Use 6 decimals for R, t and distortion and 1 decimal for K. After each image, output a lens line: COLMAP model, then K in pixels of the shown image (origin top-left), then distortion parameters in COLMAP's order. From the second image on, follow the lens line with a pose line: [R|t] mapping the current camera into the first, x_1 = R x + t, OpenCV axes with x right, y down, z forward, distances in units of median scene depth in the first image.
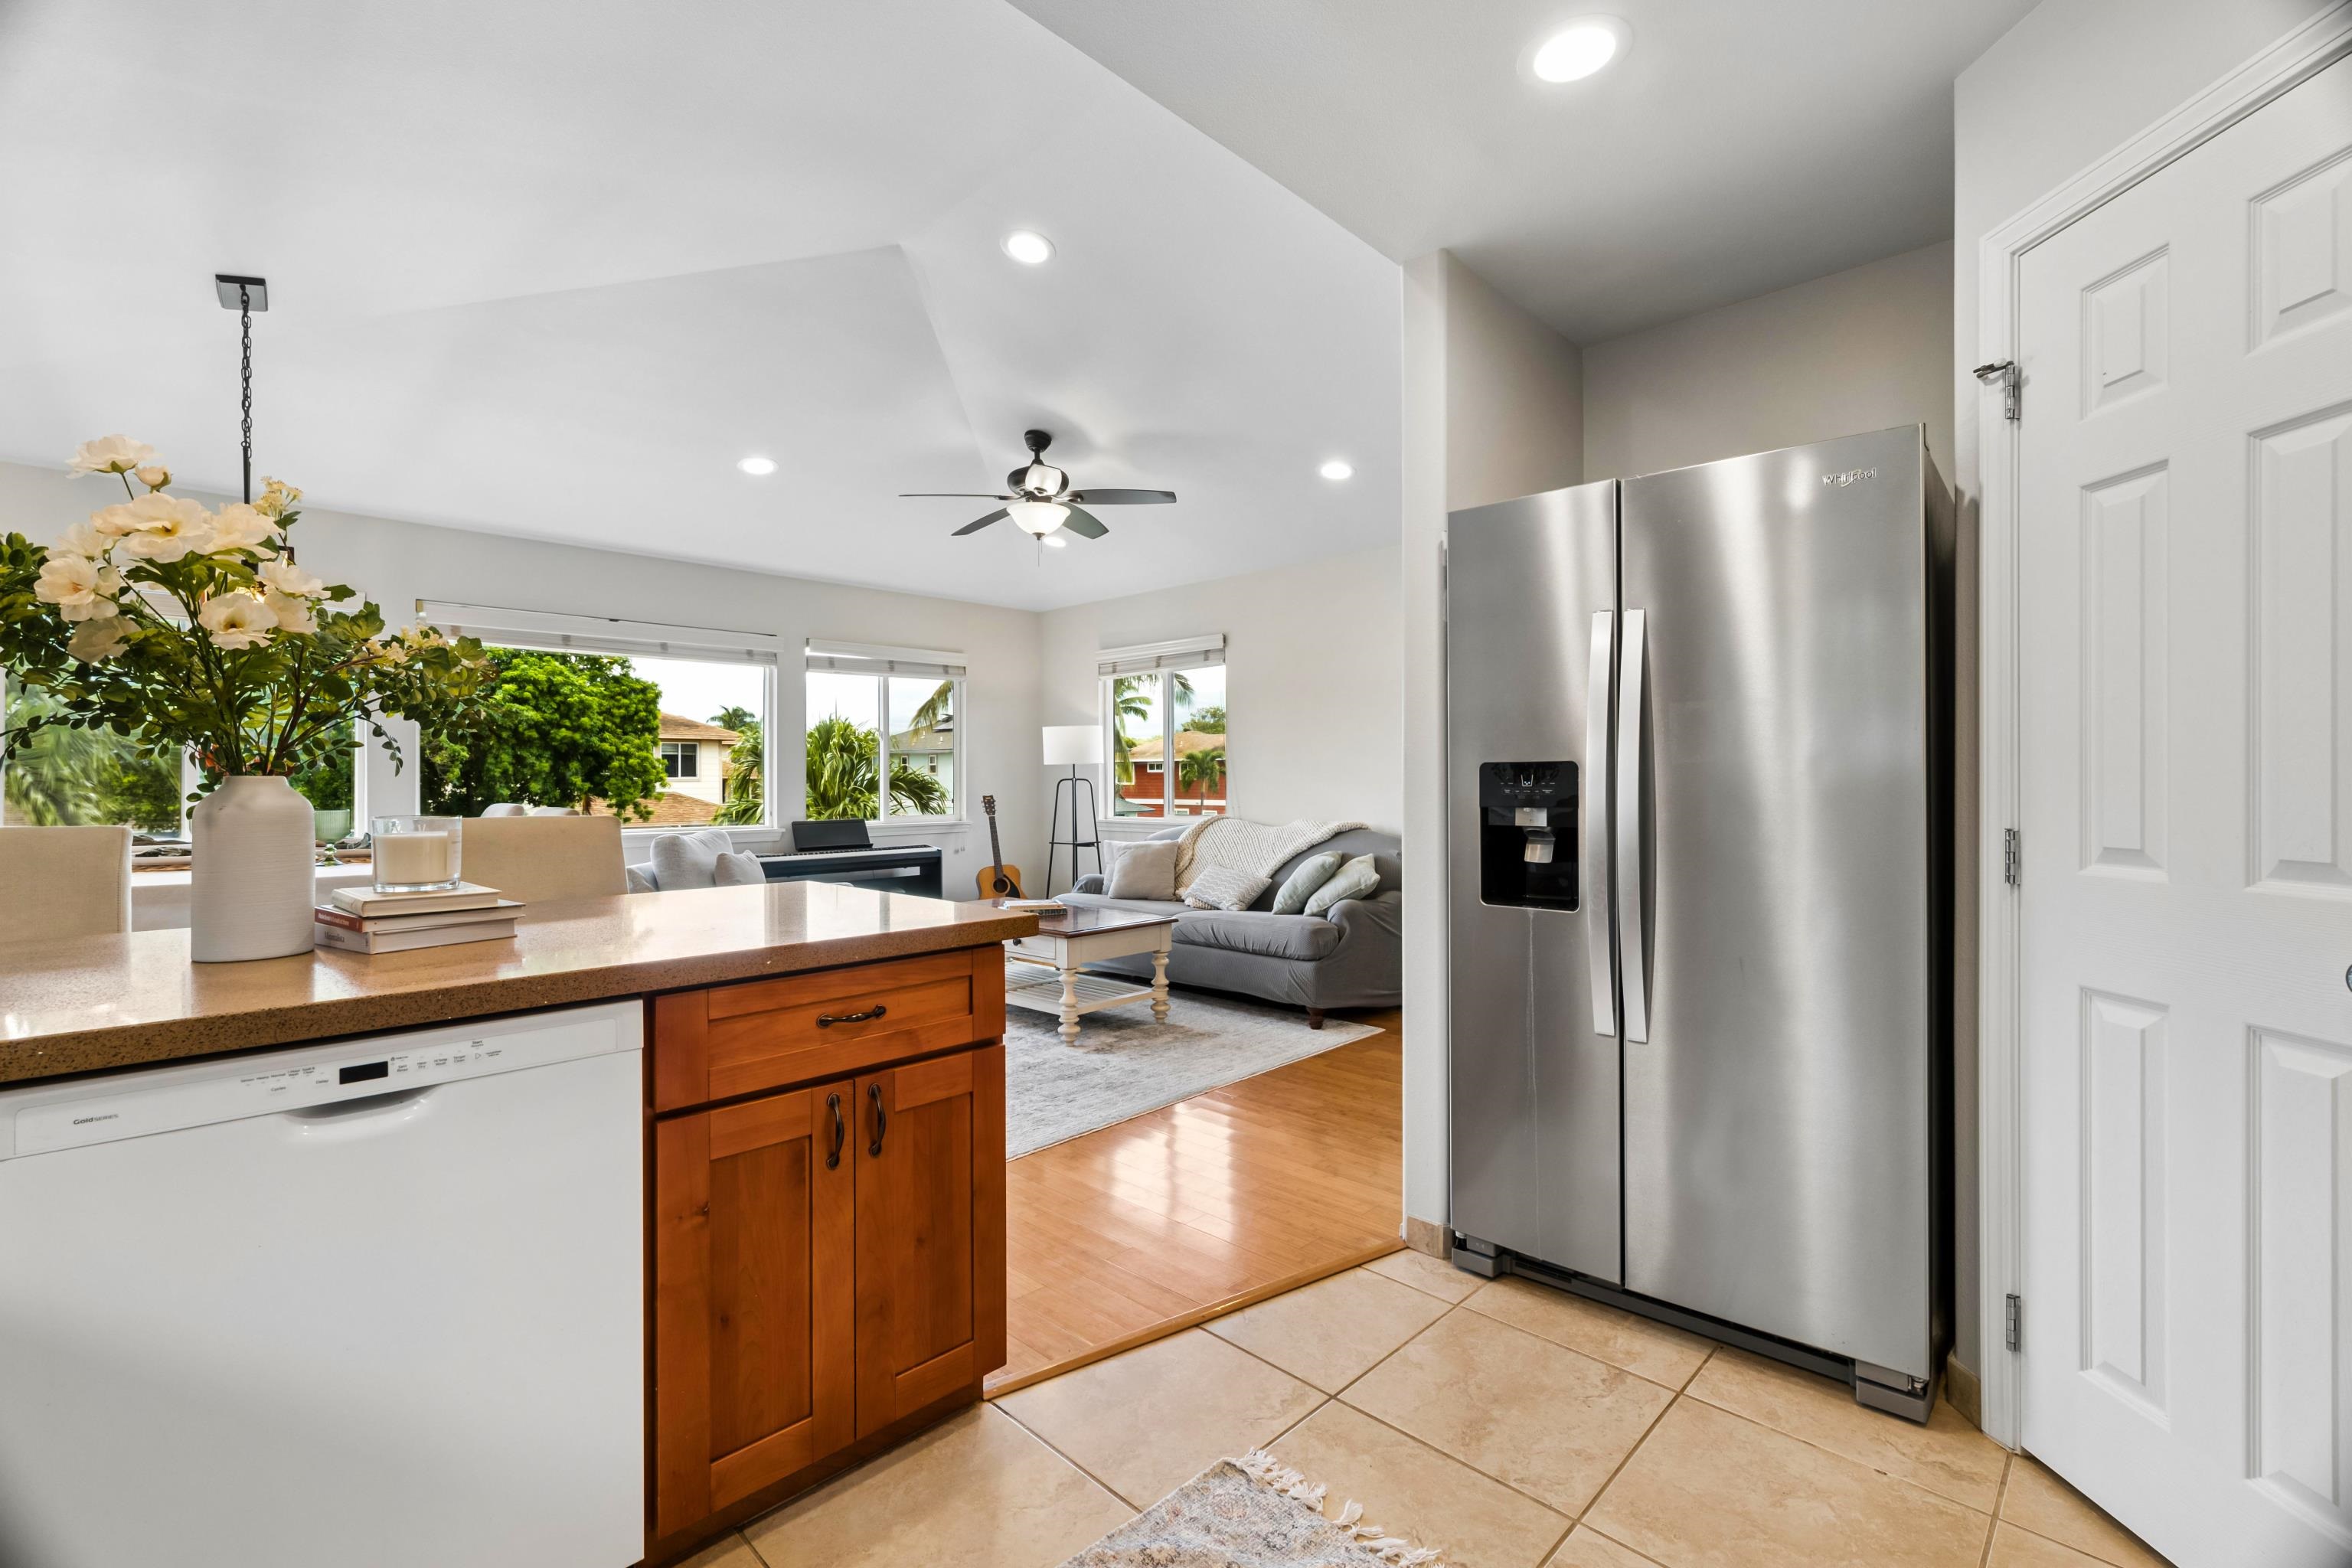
lens RADIAL K [[1021.4, 0, 1177.3], [0, 1021.4, 777.9], [0, 0, 1]] dist [-0.000422, 0.001206]
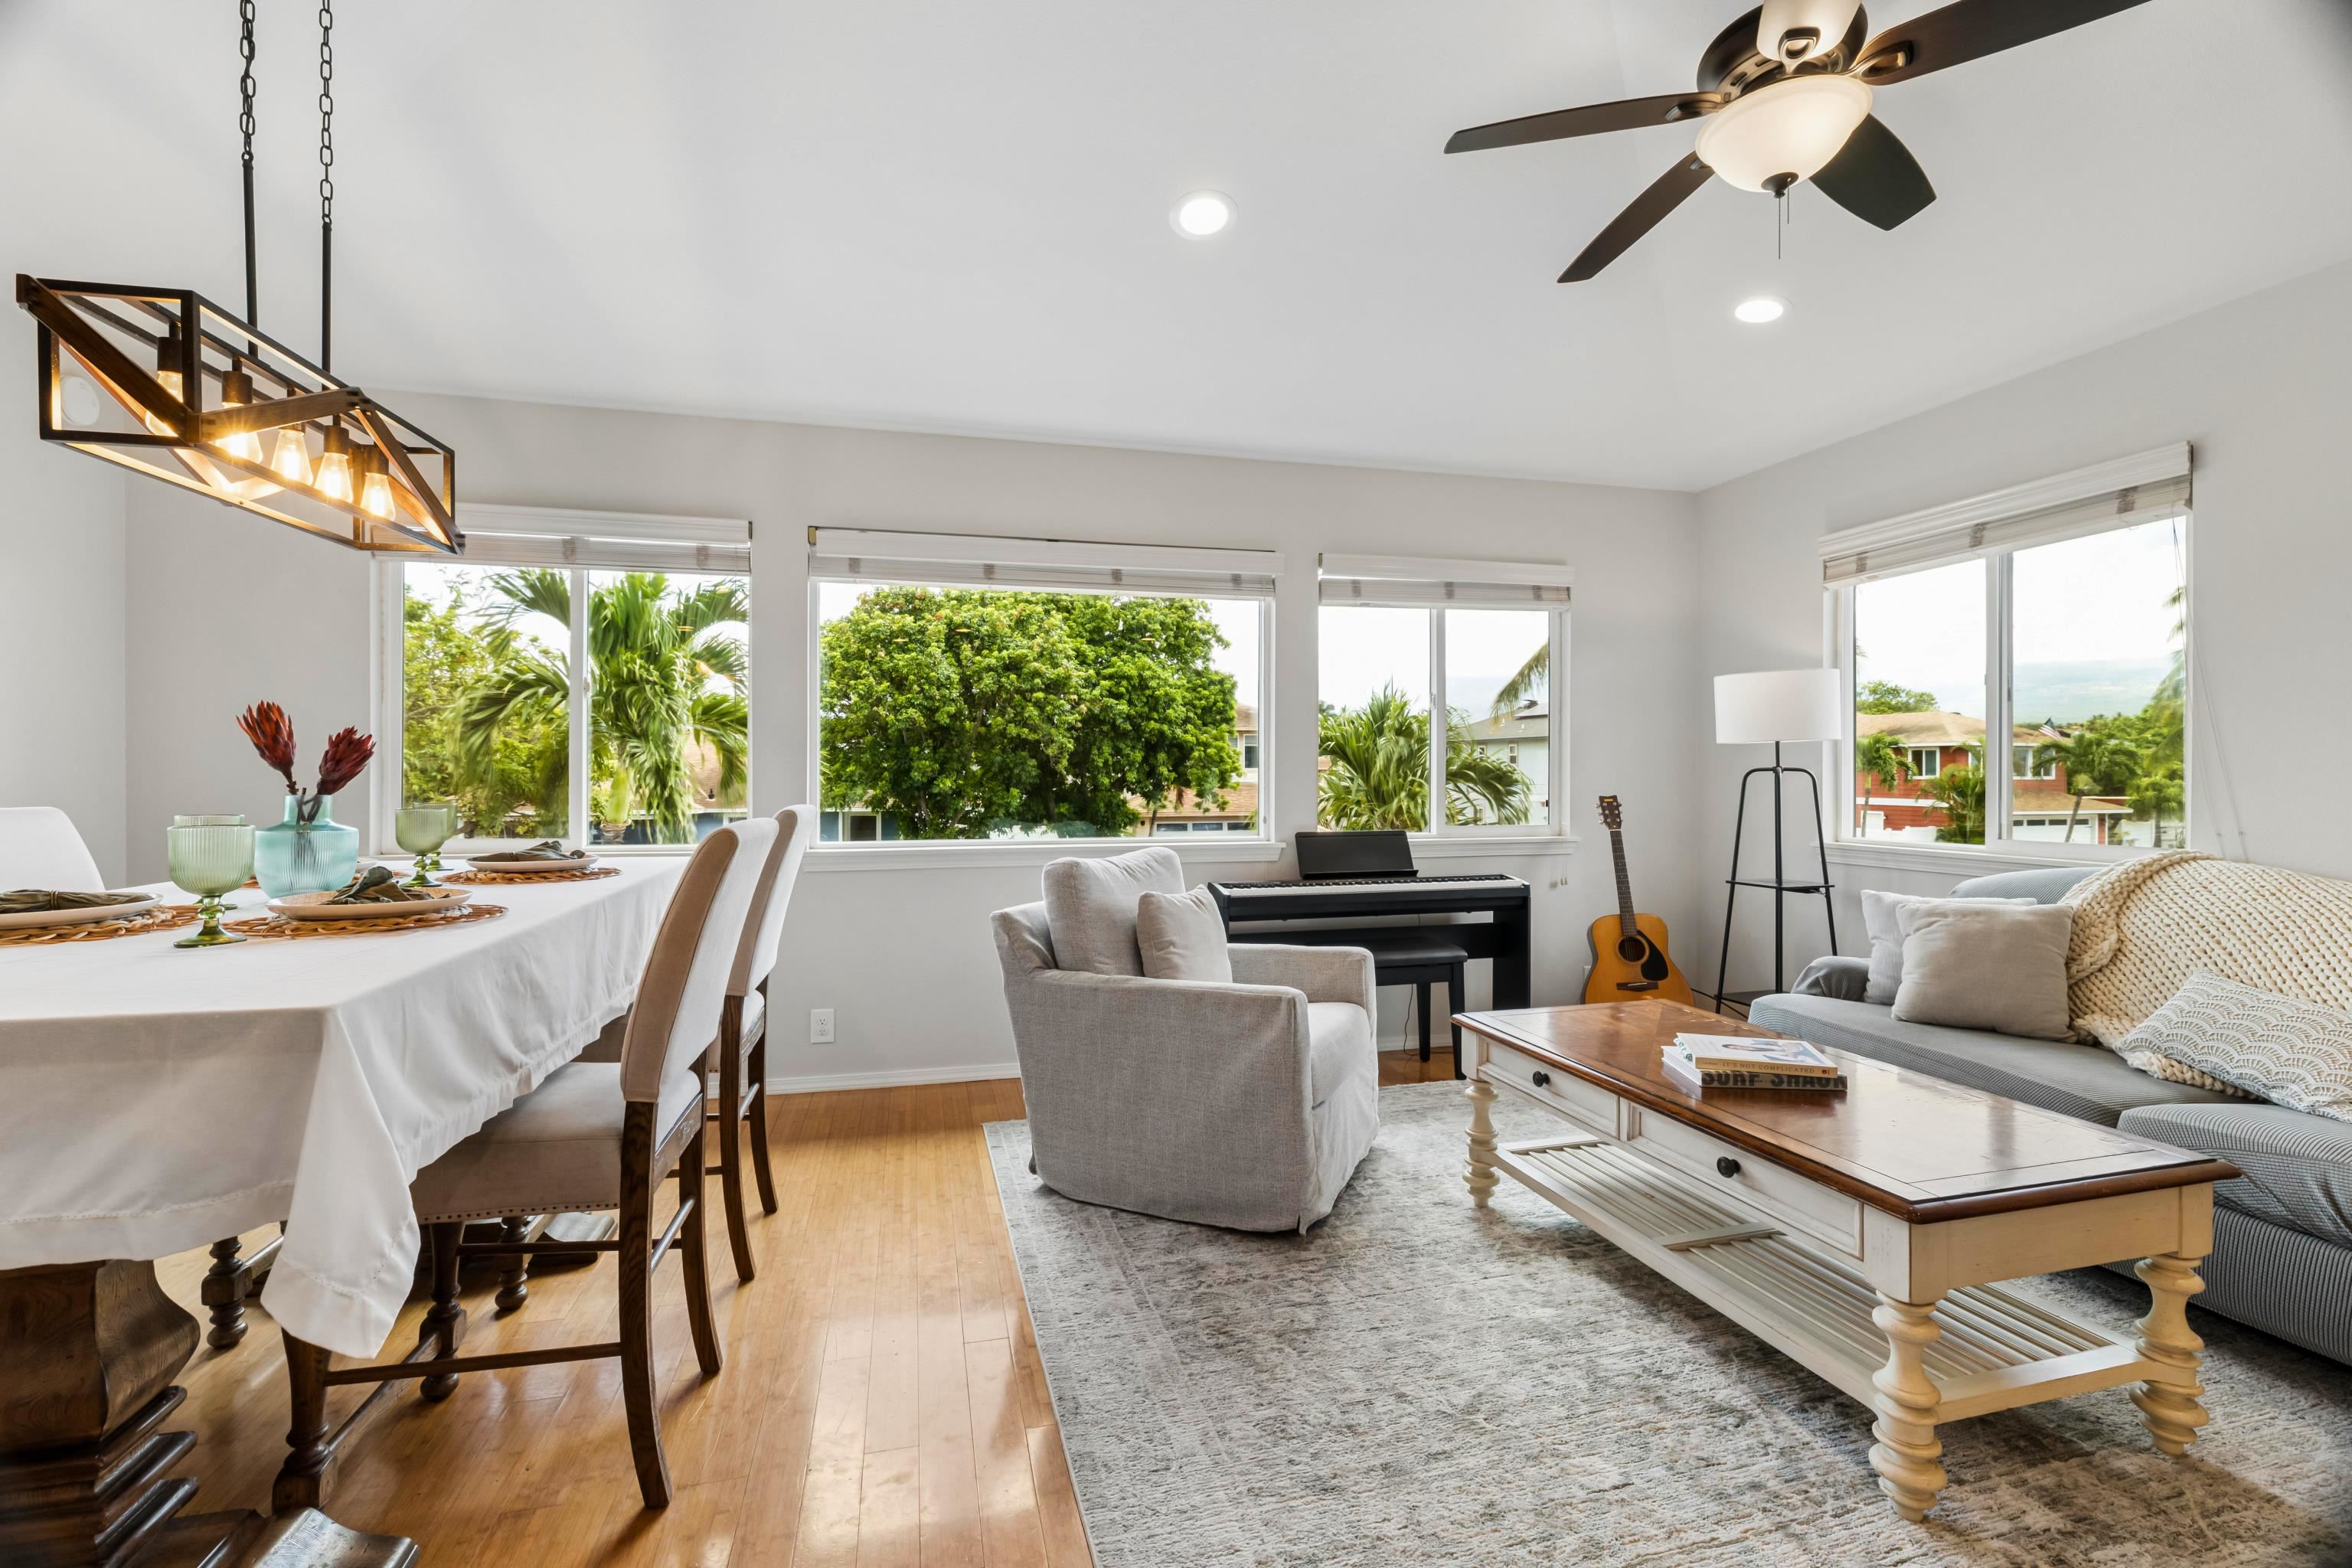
lens RADIAL K [[1021.4, 0, 1173.7], [0, 1021.4, 778.0], [0, 0, 1]] dist [-0.000422, 0.001206]
pose [[0.849334, 0.006182, -0.527820, -0.084925], [-0.001609, 0.999957, 0.009124, 0.001419], [0.527854, -0.006900, 0.849307, 0.350153]]
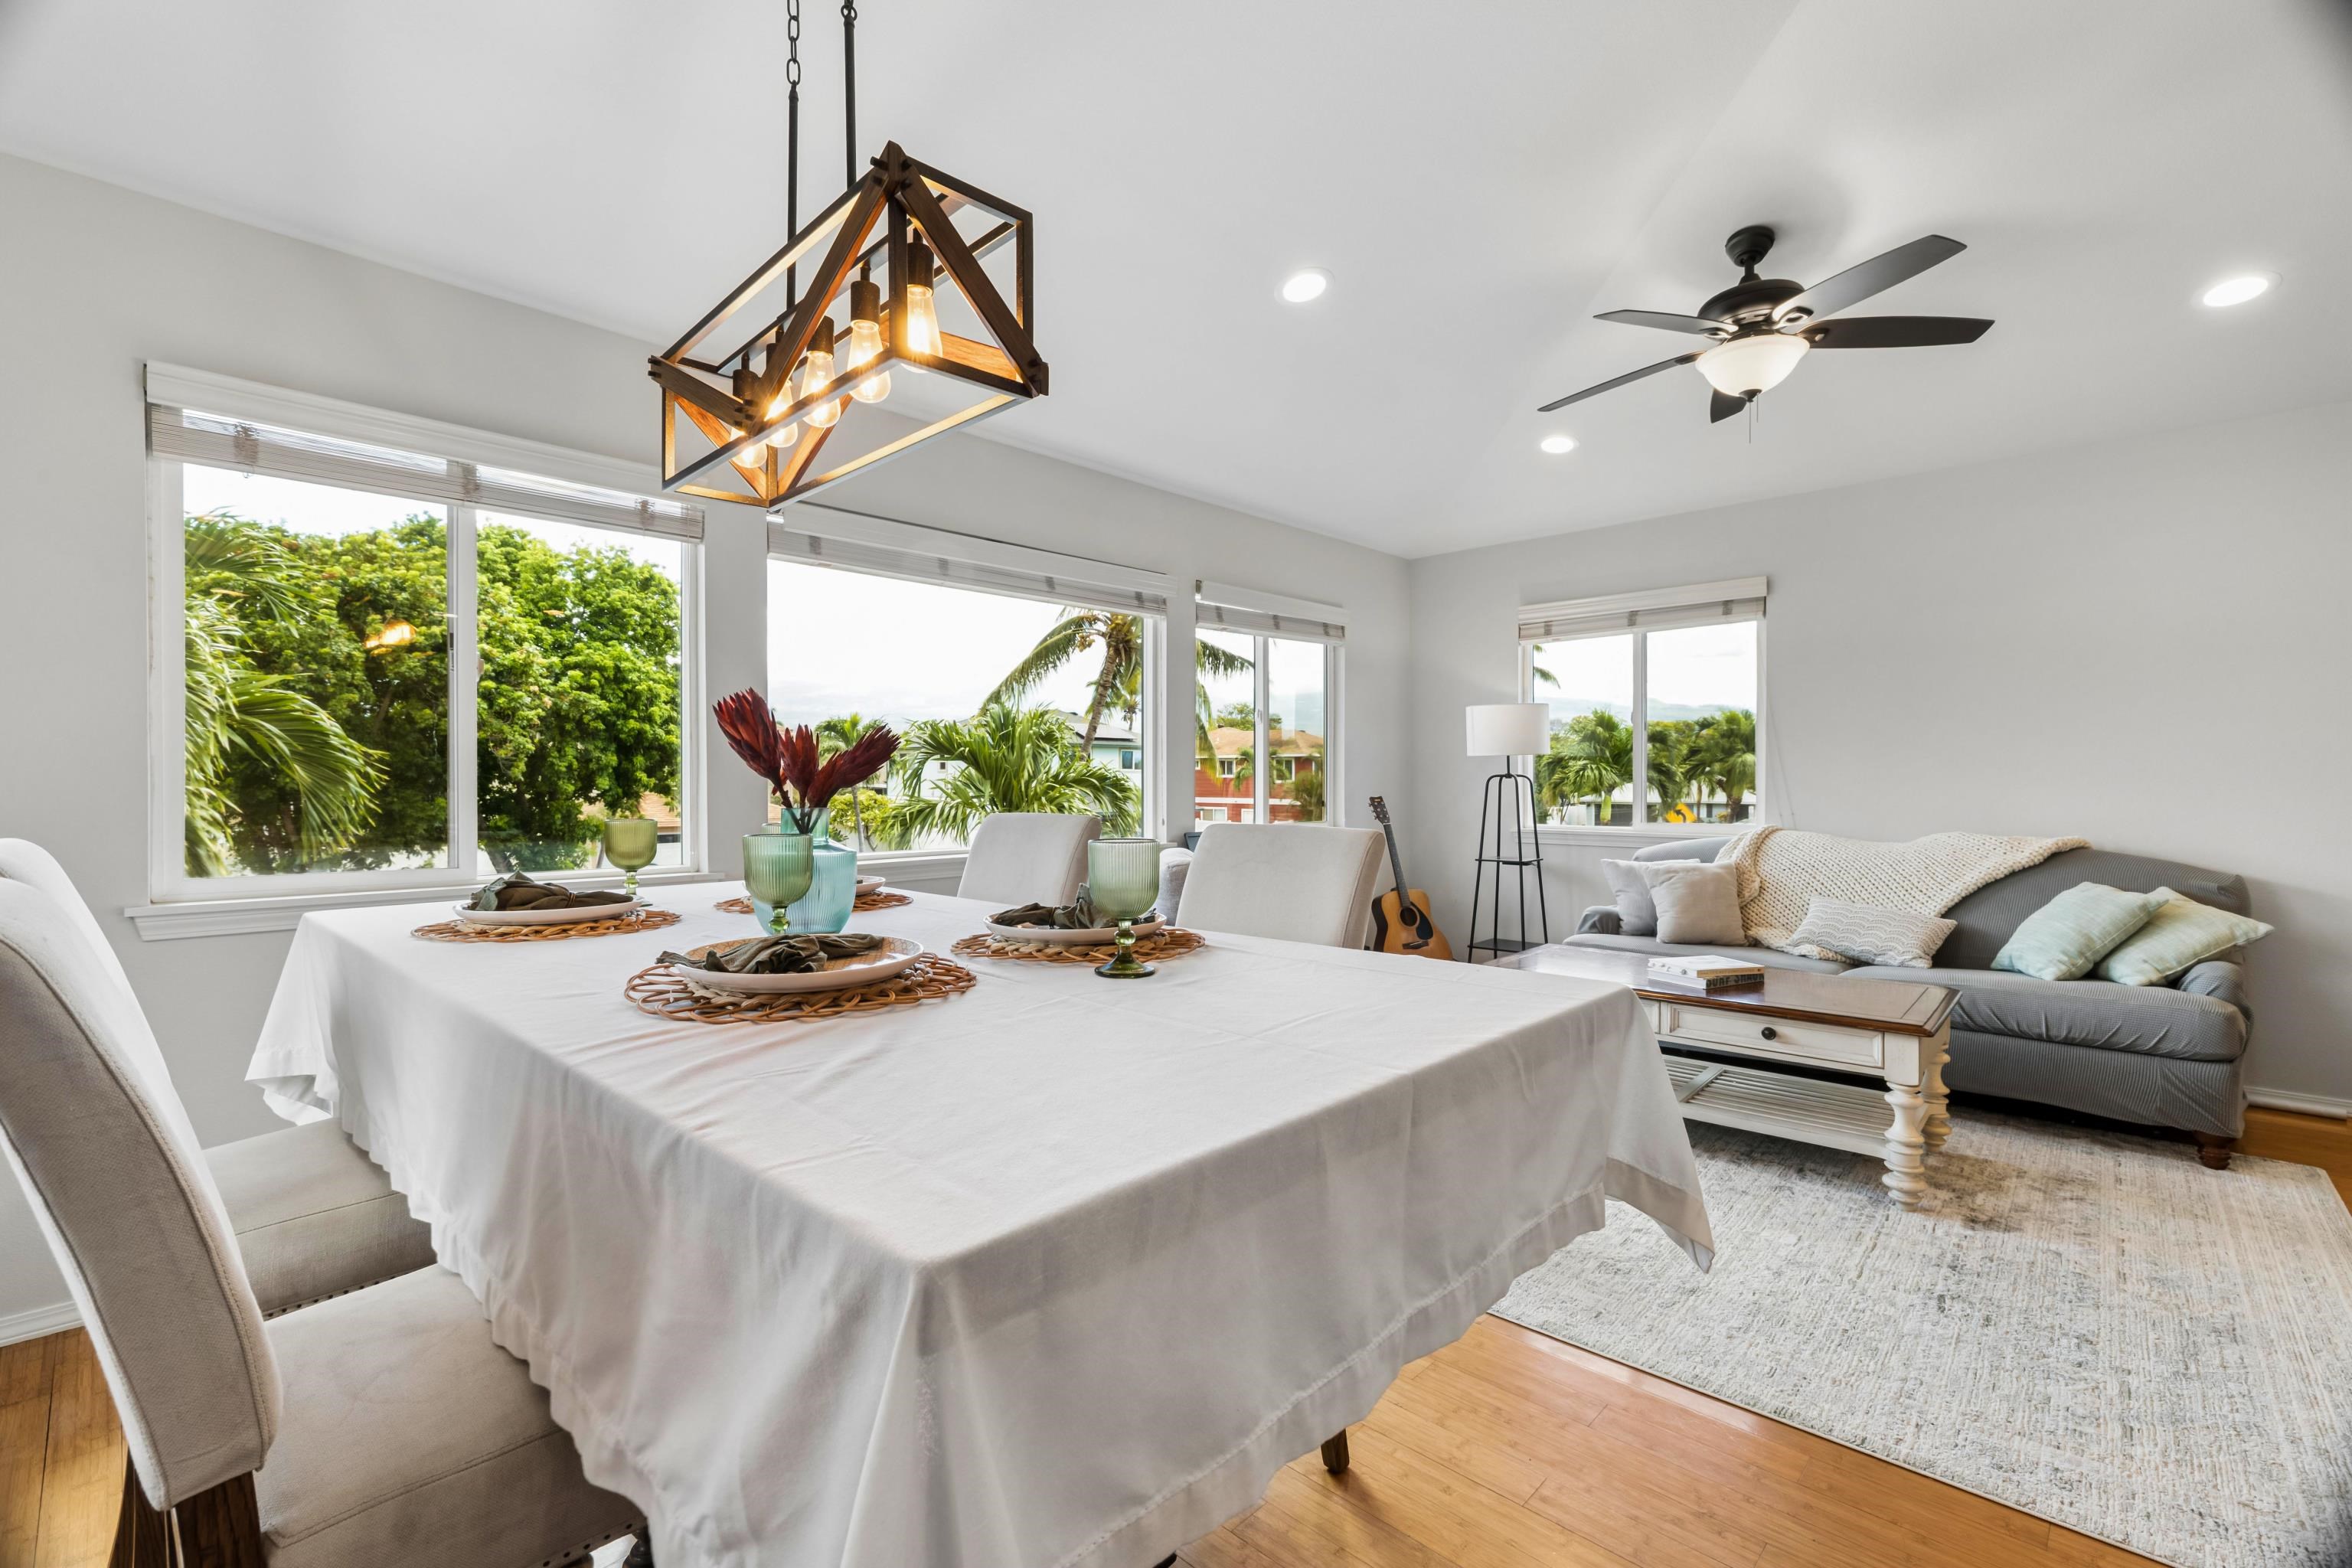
lens RADIAL K [[1021.4, 0, 1168.6], [0, 1021.4, 794.9], [0, 0, 1]] dist [-0.000422, 0.001206]
pose [[0.999997, 0.002322, 0.000725, -0.342126], [-0.002336, 0.999817, 0.019011, 0.001627], [-0.000680, -0.019012, 0.999819, 0.243027]]
